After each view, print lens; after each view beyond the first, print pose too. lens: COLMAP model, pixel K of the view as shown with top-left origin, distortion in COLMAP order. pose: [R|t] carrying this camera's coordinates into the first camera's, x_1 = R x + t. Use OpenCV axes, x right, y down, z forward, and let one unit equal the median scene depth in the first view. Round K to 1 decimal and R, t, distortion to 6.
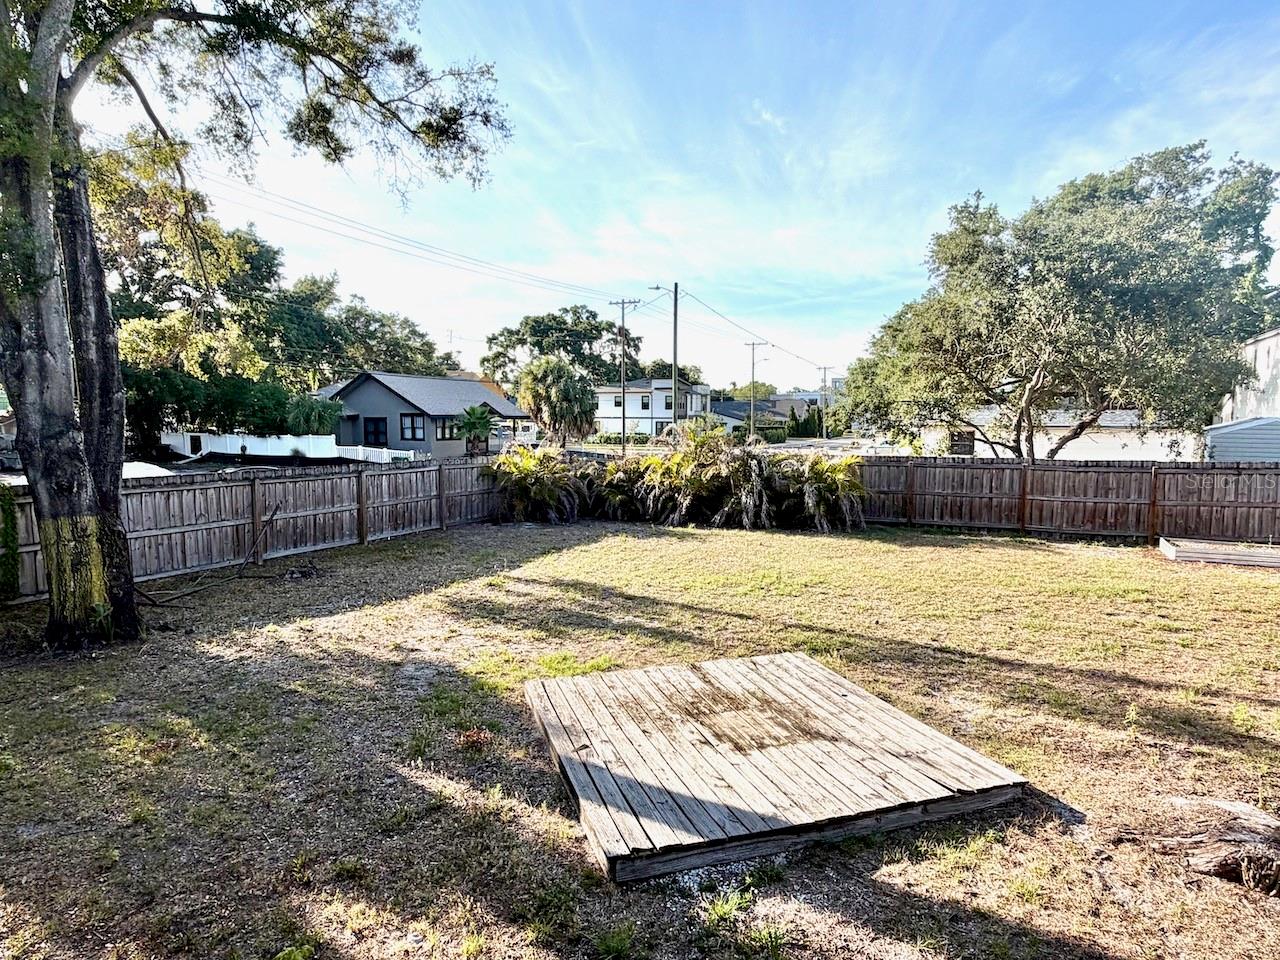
lens RADIAL K [[763.9, 0, 625.9], [0, 763.9, 470.1], [0, 0, 1]] dist [-0.001016, -0.001803]
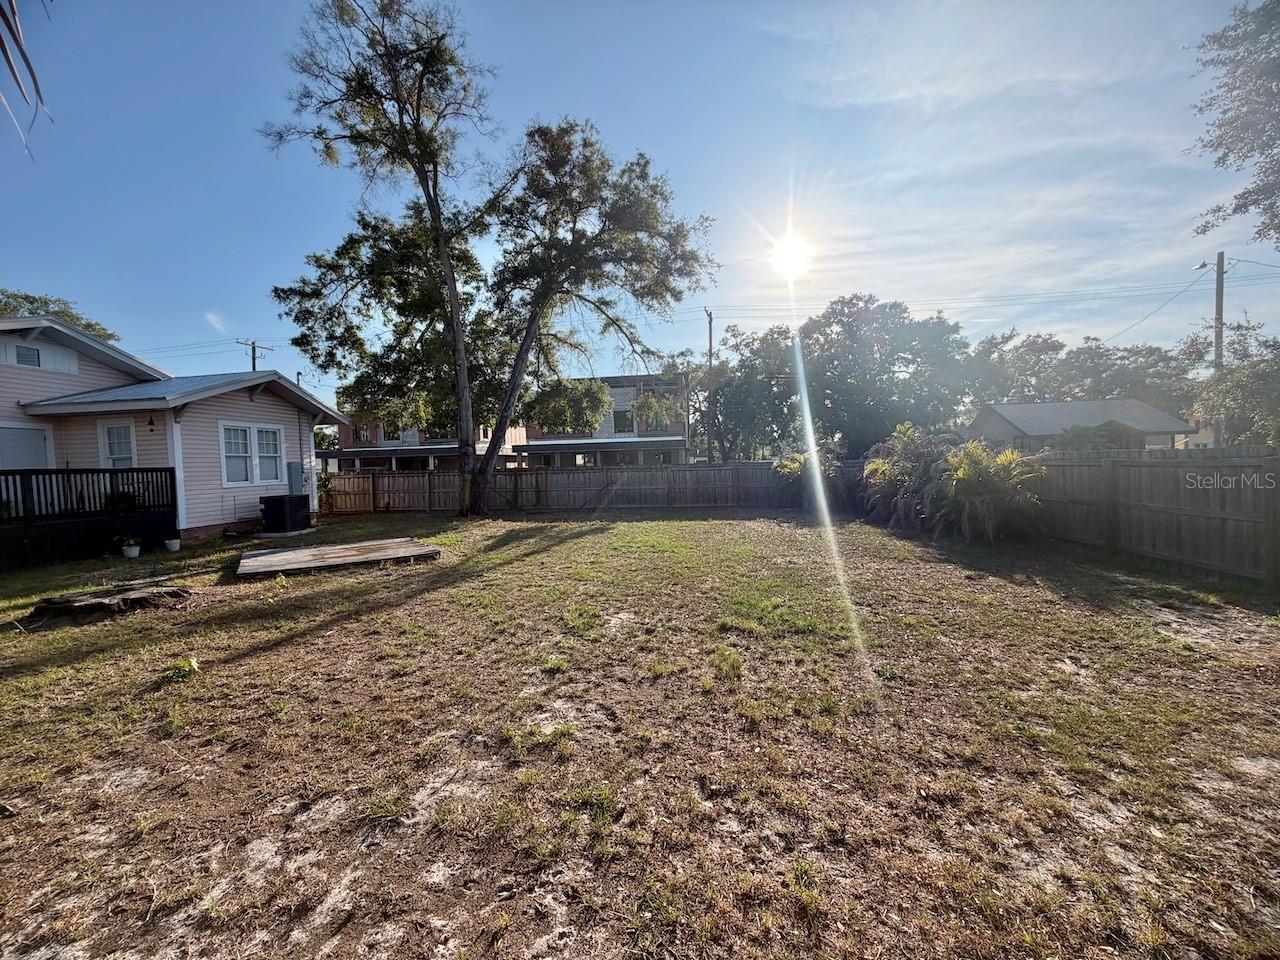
lens RADIAL K [[502.9, 0, 631.8], [0, 502.9, 480.3], [0, 0, 1]] dist [0.003502, 0.000251]
pose [[0.330595, 0.021700, -0.943523, 0.667298], [-0.035408, 0.999317, 0.010577, 0.018840], [0.943108, 0.029912, 0.331137, 0.452853]]
